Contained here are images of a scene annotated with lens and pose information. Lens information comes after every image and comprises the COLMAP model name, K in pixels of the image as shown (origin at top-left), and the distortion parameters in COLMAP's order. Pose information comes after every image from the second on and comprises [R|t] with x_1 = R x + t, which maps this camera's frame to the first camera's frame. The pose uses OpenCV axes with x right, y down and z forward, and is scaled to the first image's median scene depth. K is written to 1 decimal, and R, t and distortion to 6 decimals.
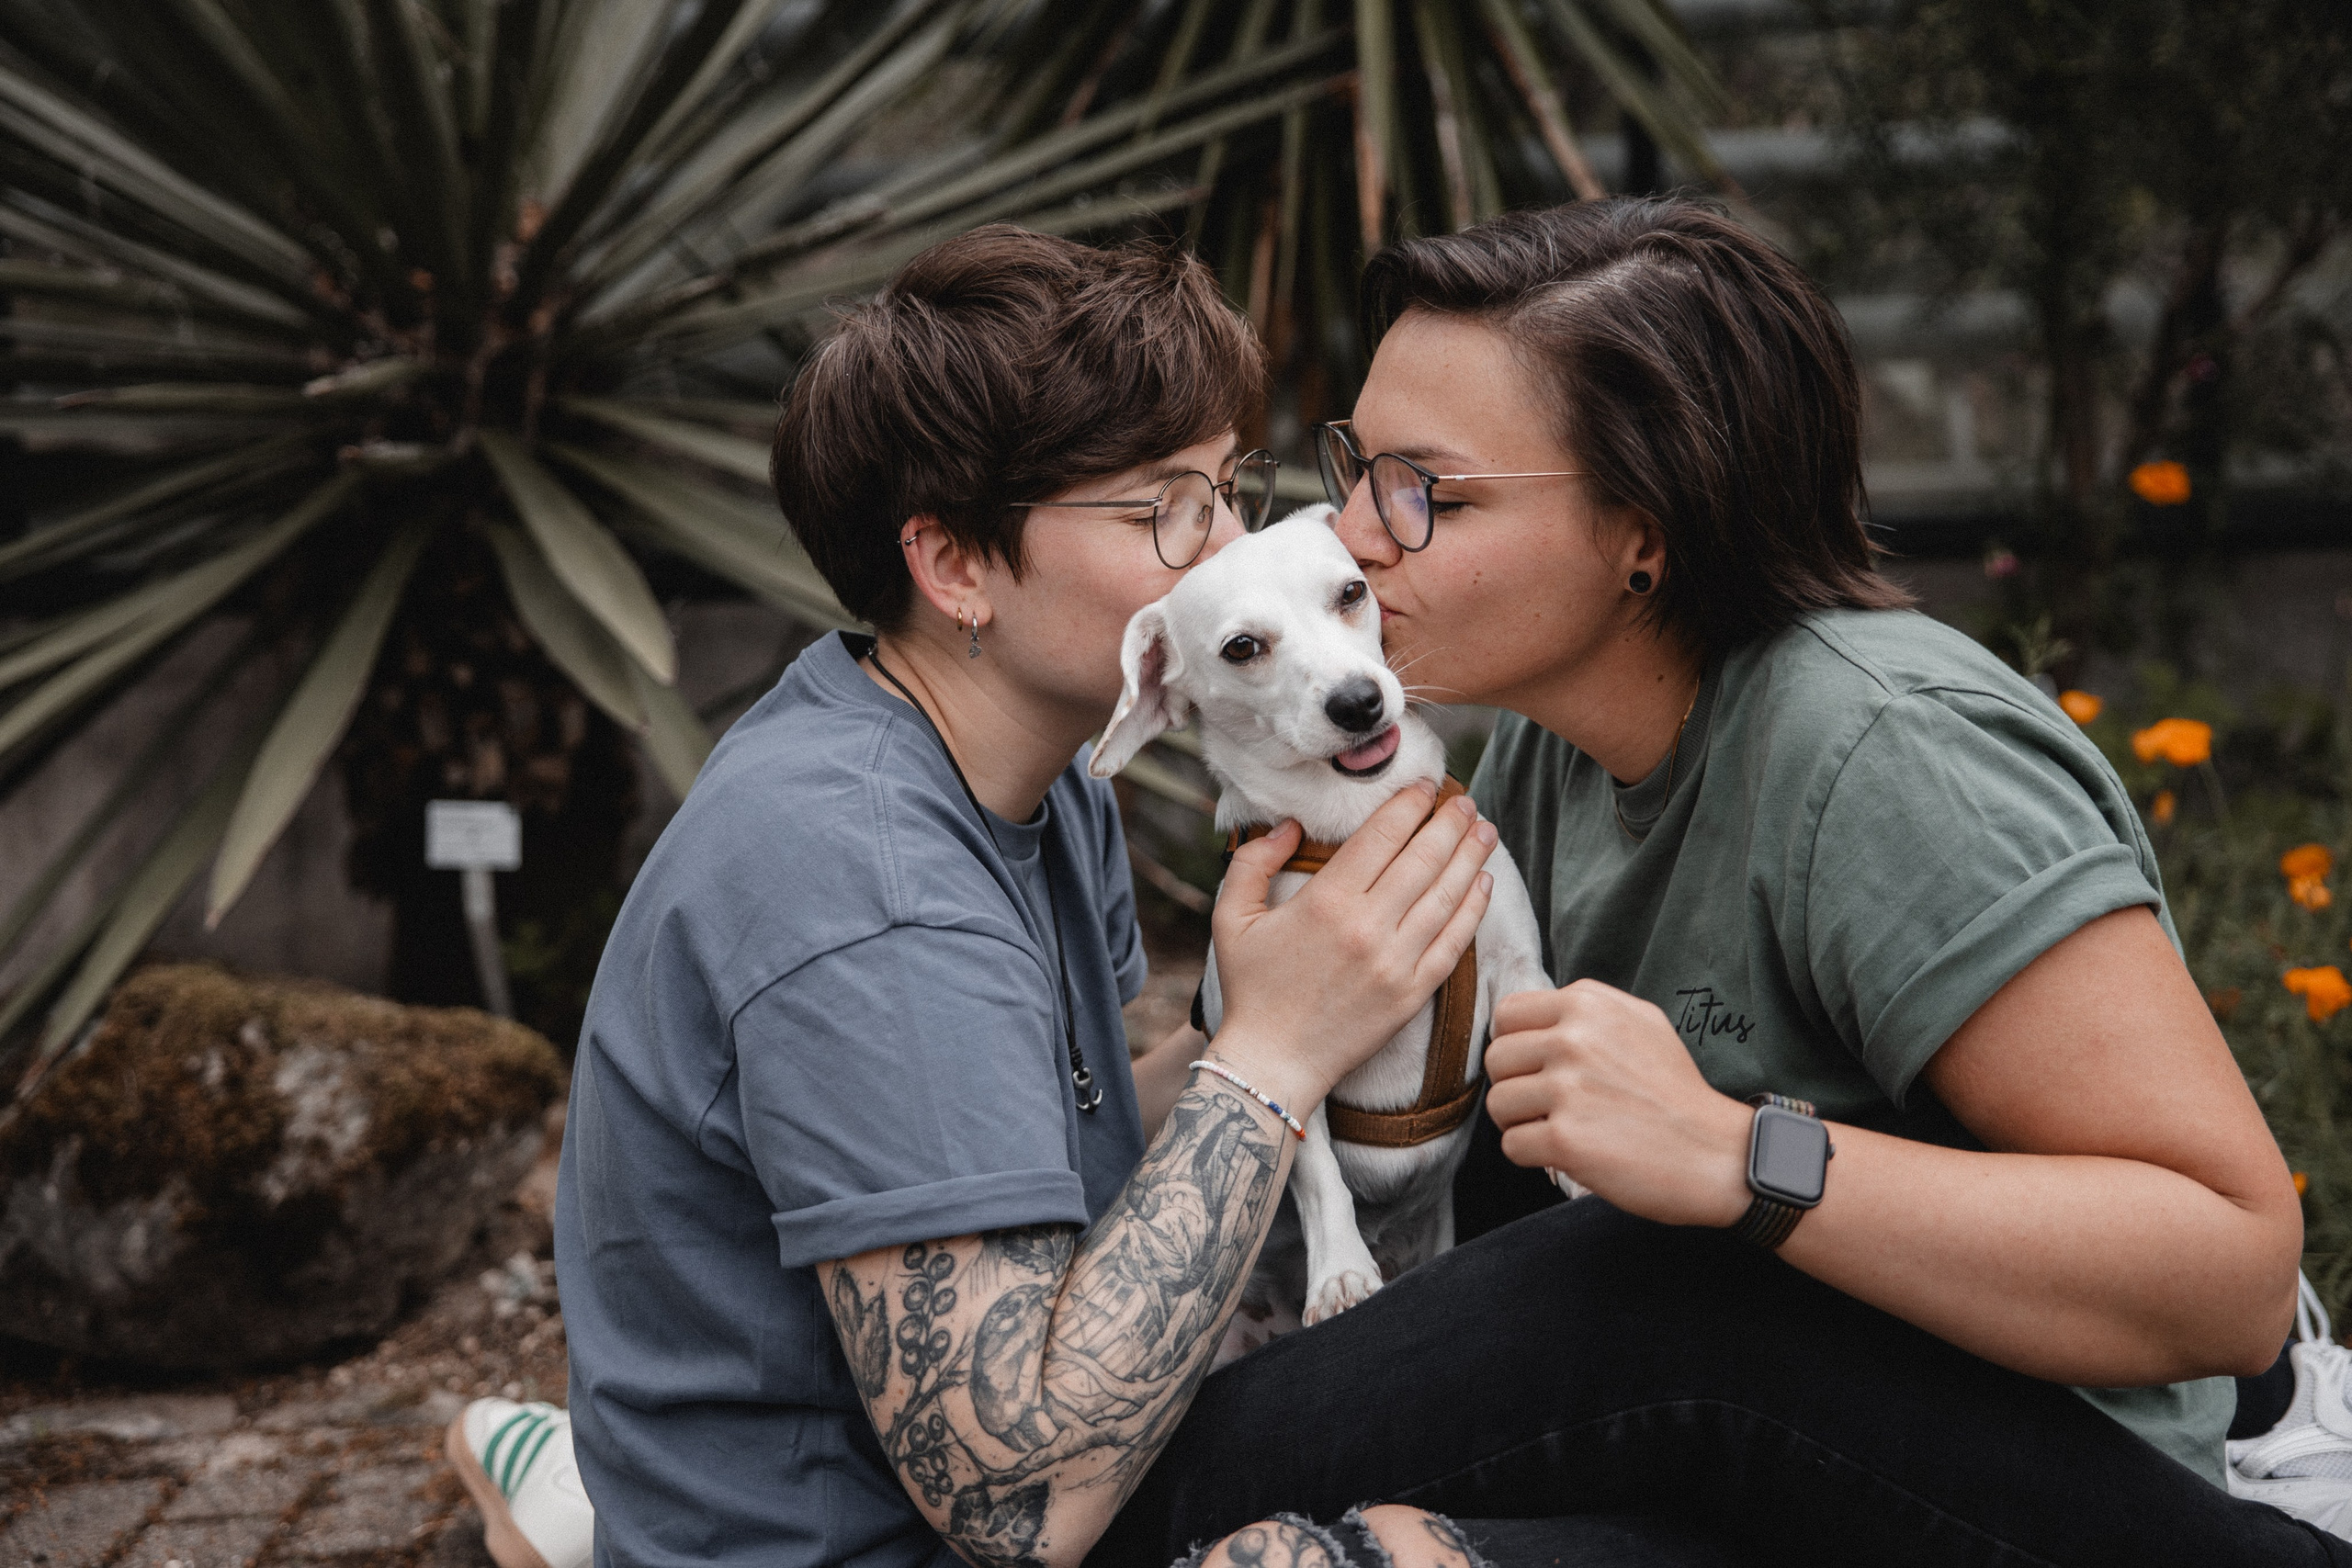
lens RADIAL K [[3338.5, 0, 1190.3], [0, 3338.5, 785.5], [0, 0, 1]] dist [0.112496, 0.000000]
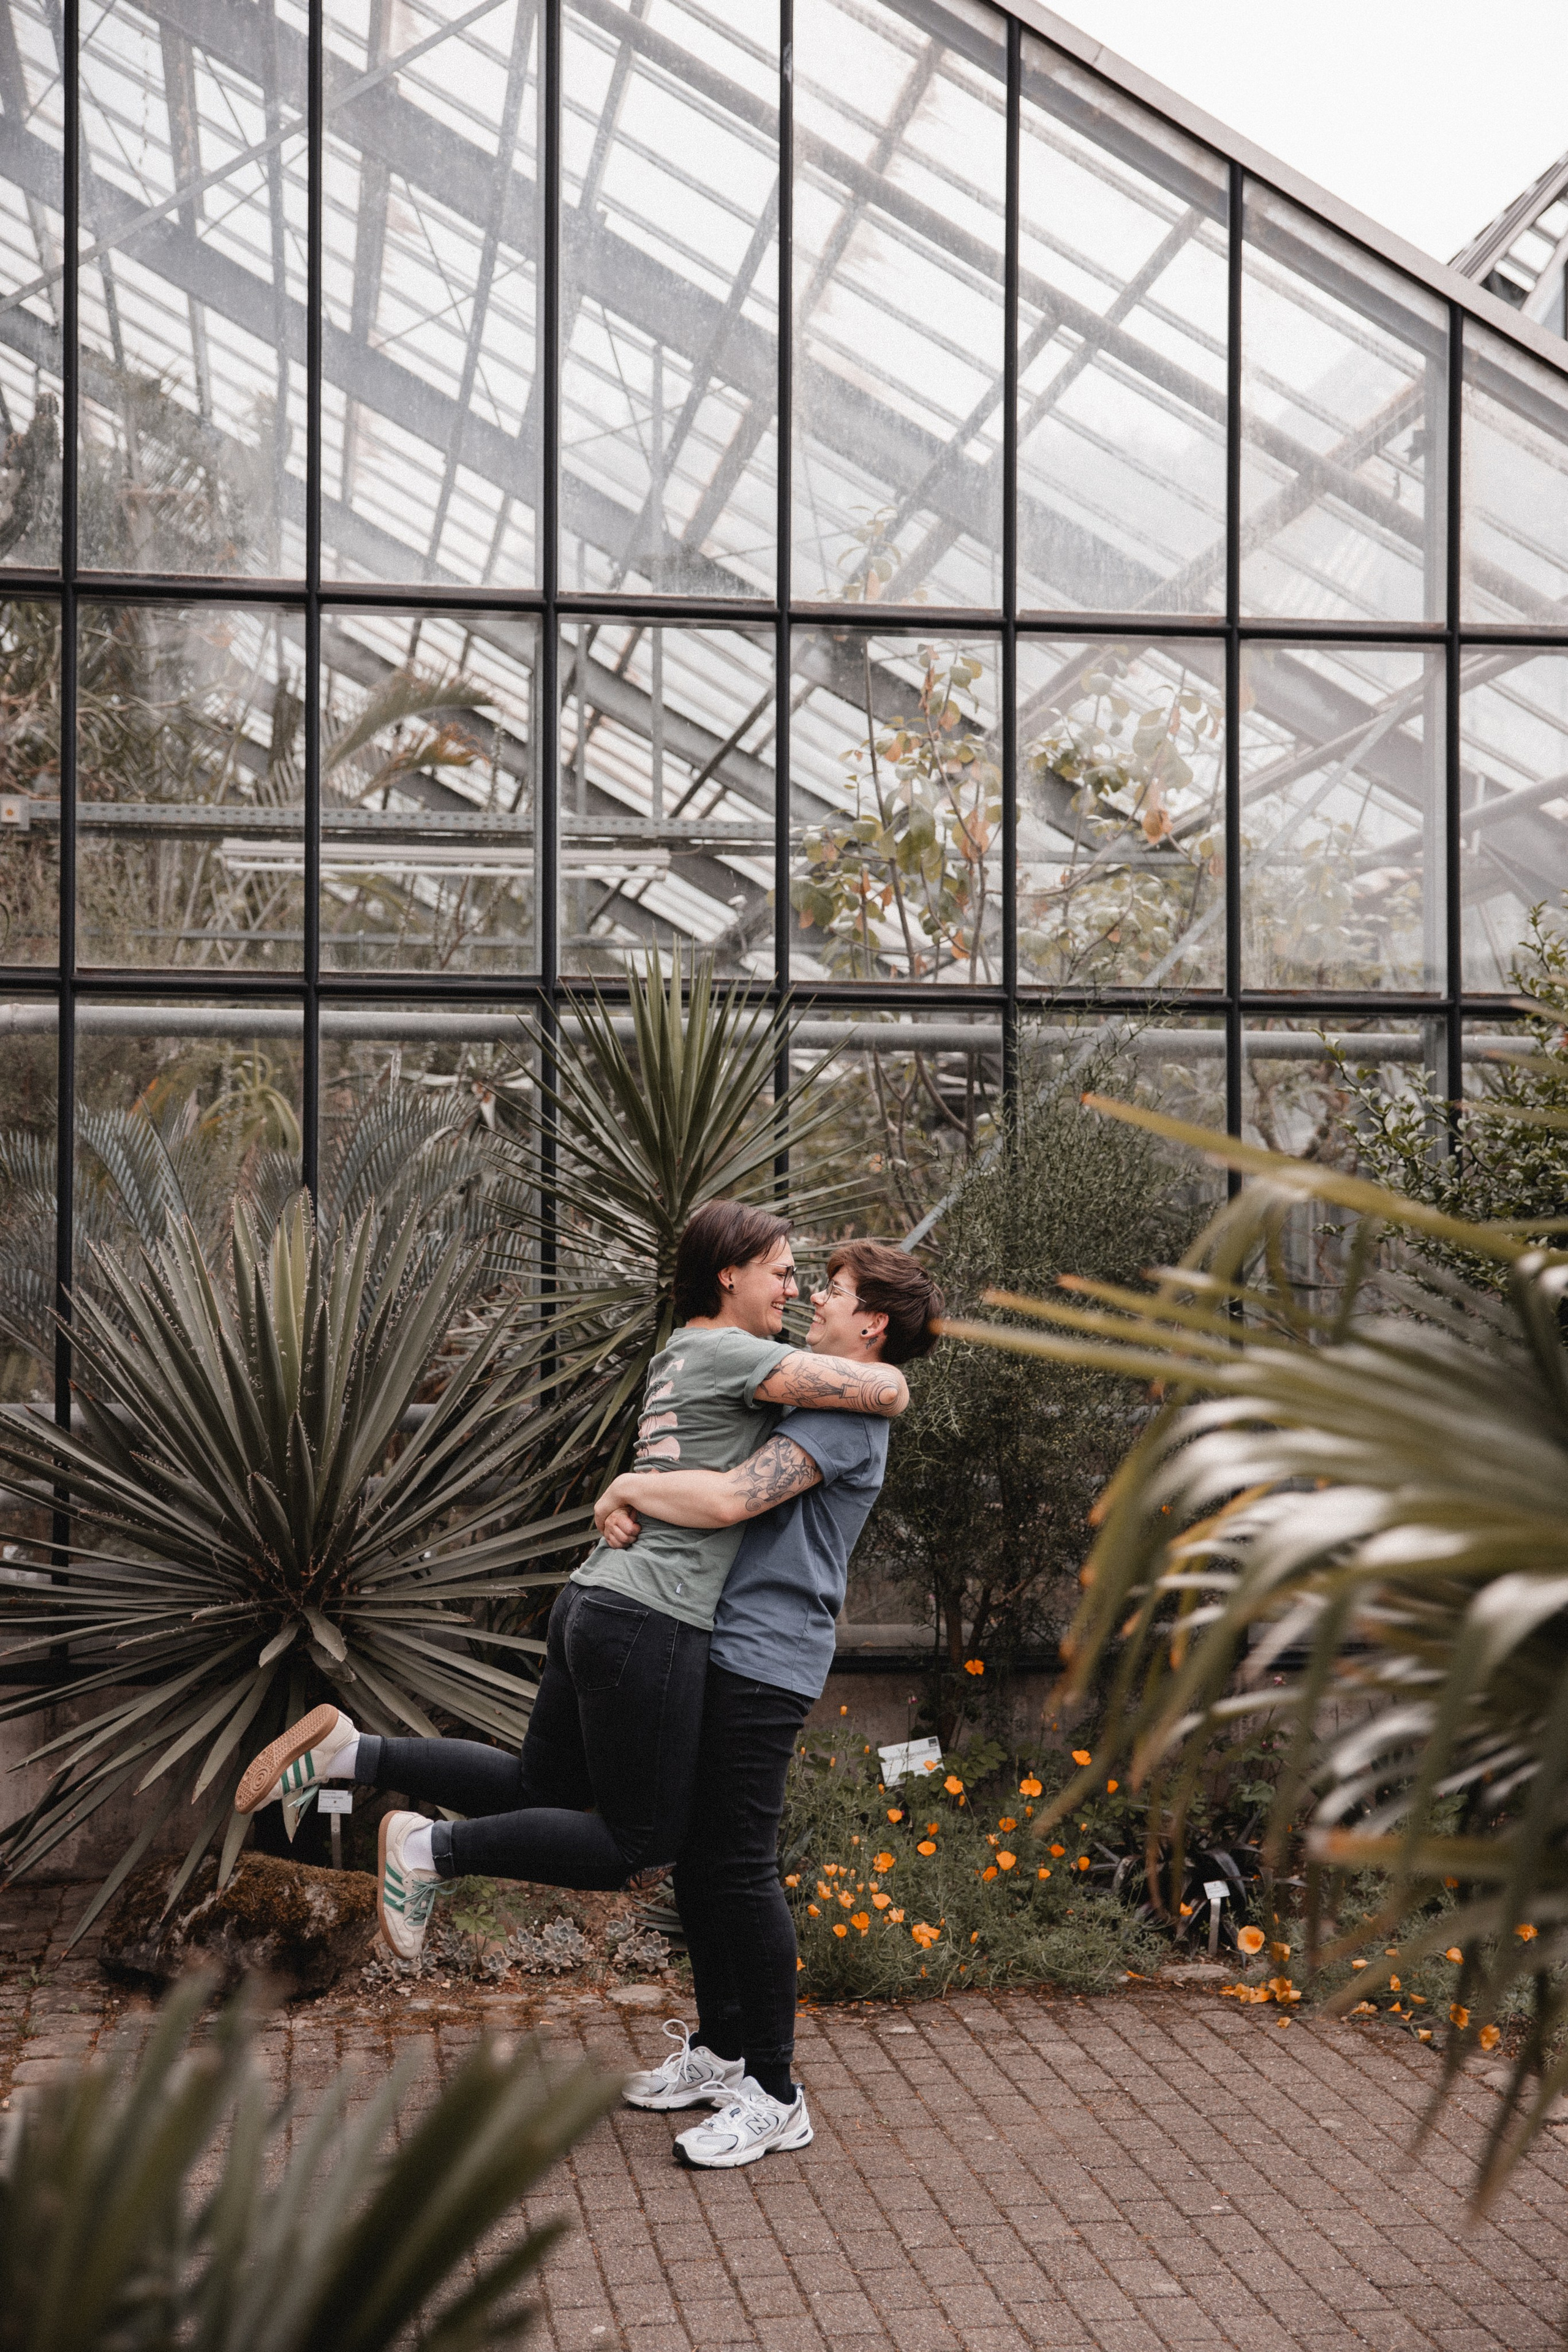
lens RADIAL K [[3338.8, 0, 775.3], [0, 3338.8, 1178.4], [0, 0, 1]] dist [0.112496, 0.000000]
pose [[0.990024, 0.042615, 0.134302, -0.281795], [-0.026149, 0.992178, -0.122062, -0.179695], [-0.138453, 0.117333, 0.983394, -1.945676]]
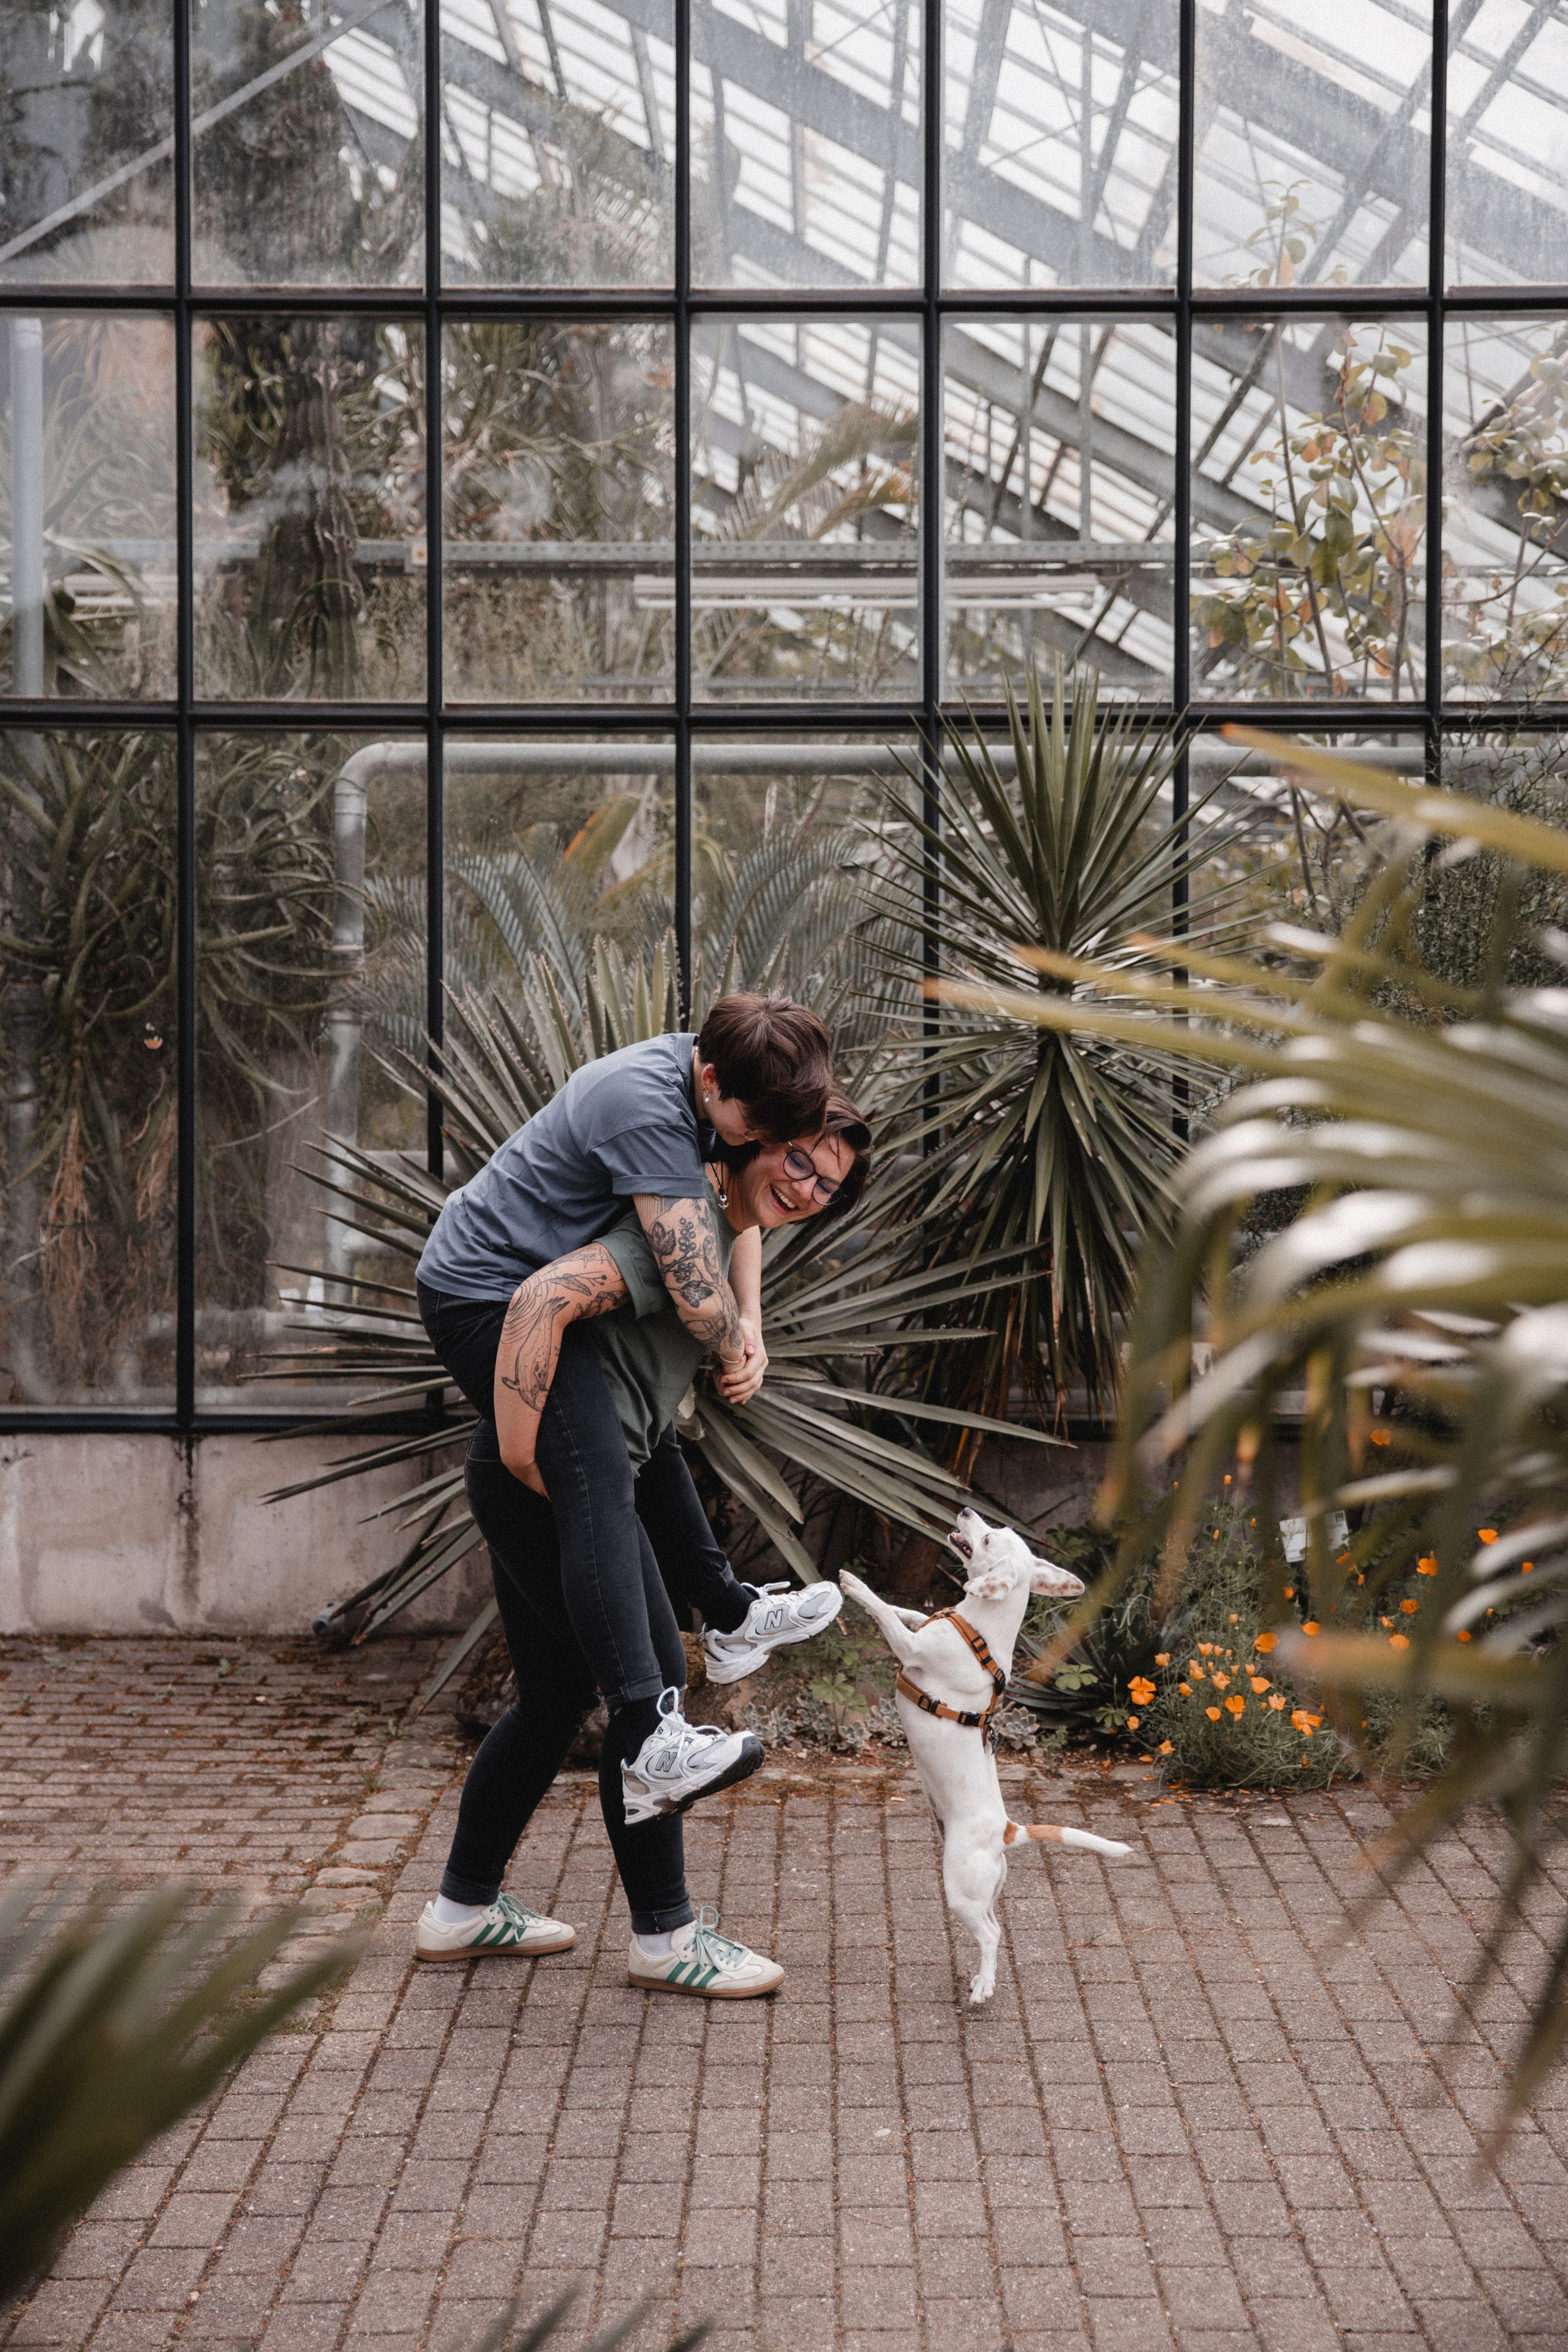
lens RADIAL K [[3338.8, 0, 754.0], [0, 3338.8, 1100.1], [0, 0, 1]] dist [0.112496, 0.000000]
pose [[0.998809, 0.037050, -0.031756, -0.115180], [-0.039202, 0.996773, -0.070049, -0.180340], [0.029059, 0.071210, 0.997038, -1.777887]]
